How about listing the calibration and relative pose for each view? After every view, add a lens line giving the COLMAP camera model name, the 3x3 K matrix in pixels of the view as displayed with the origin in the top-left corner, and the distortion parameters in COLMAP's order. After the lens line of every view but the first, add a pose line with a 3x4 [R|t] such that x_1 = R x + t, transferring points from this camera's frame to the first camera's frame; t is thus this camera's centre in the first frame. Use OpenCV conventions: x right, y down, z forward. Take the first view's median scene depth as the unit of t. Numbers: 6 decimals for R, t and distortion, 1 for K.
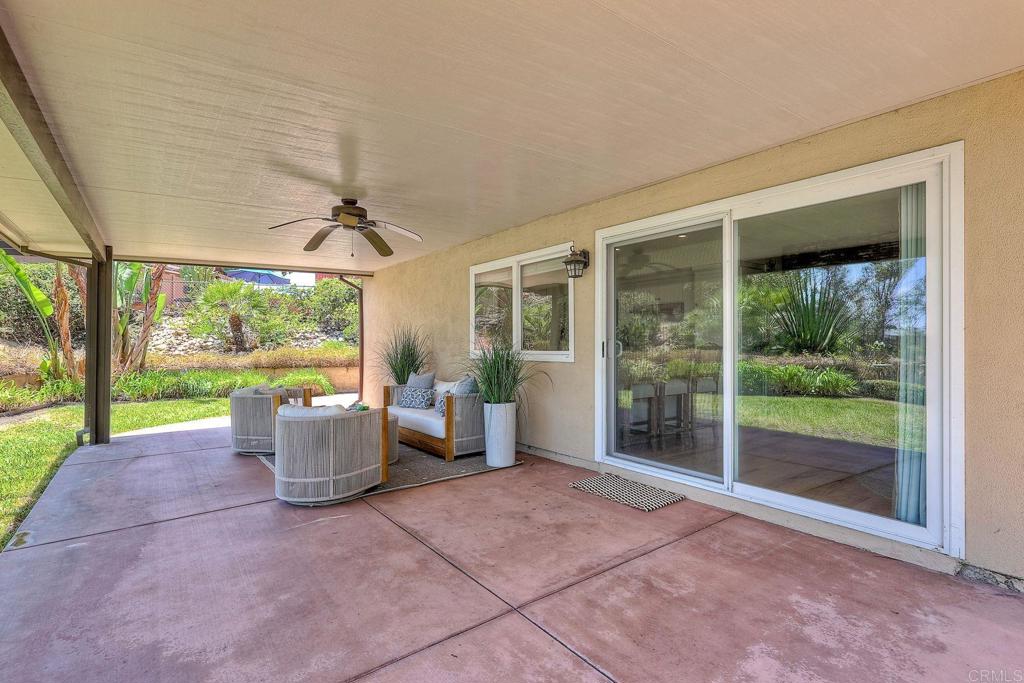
lens RADIAL K [[494.9, 0, 519.7], [0, 494.9, 338.4], [0, 0, 1]] dist [-0.000290, -0.000835]
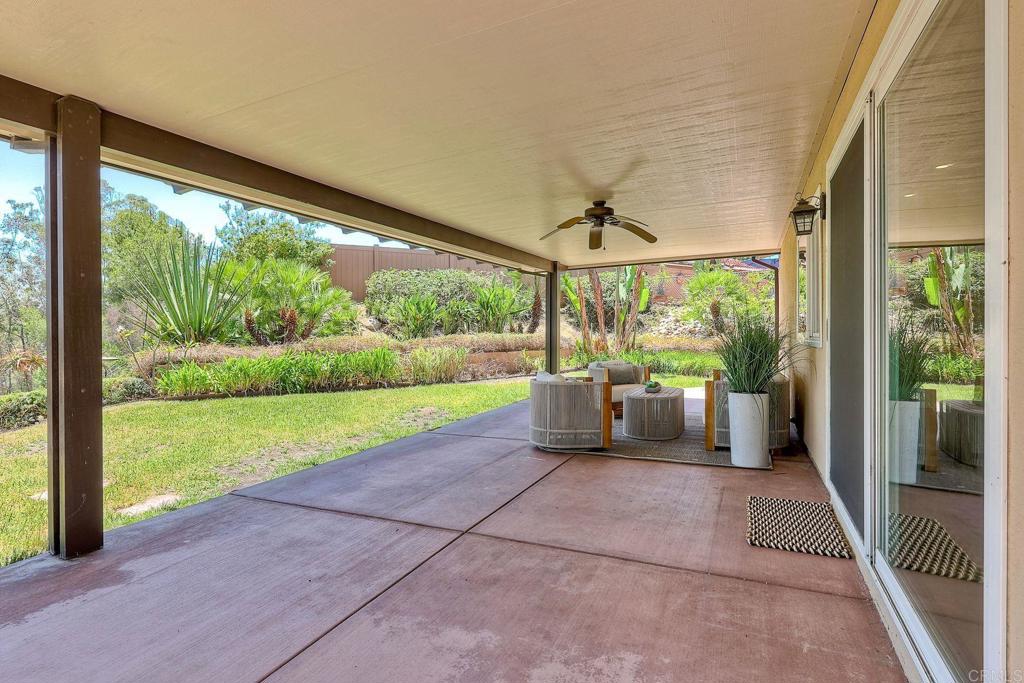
lens RADIAL K [[496.2, 0, 508.8], [0, 496.2, 333.5], [0, 0, 1]] dist [-0.000187, -0.000013]
pose [[0.476930, 0.005478, -0.878924, 0.566301], [0.010740, 0.999870, 0.012060, 0.012330], [0.878876, -0.015191, 0.476809, 0.245818]]
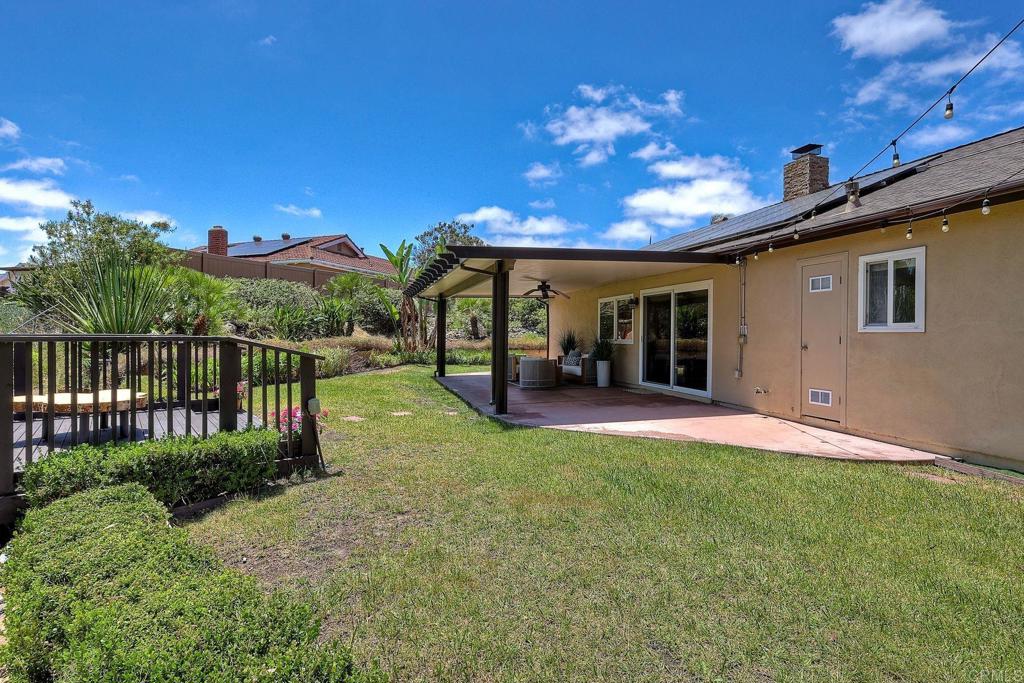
lens RADIAL K [[508.4, 0, 512.0], [0, 508.4, 341.5], [0, 0, 1]] dist [-0.001589, 0.000015]
pose [[0.928792, 0.012878, -0.370377, 0.517608], [-0.004418, 0.999710, 0.023683, -0.022357], [0.370575, -0.020360, 0.928580, -1.632126]]
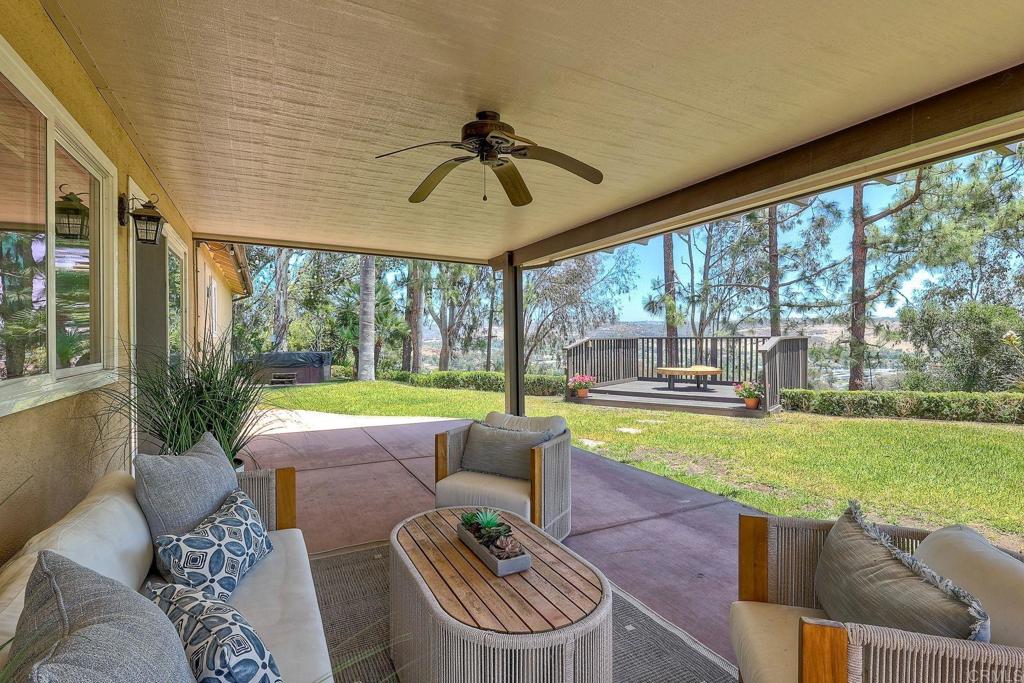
lens RADIAL K [[500.8, 0, 510.5], [0, 500.8, 346.1], [0, 0, 1]] dist [0.002726, 0.000567]
pose [[-0.983243, 0.001515, 0.182296, -0.459072], [0.004048, 0.999900, 0.013526, 0.001999], [-0.182257, 0.014037, -0.983151, 1.547369]]
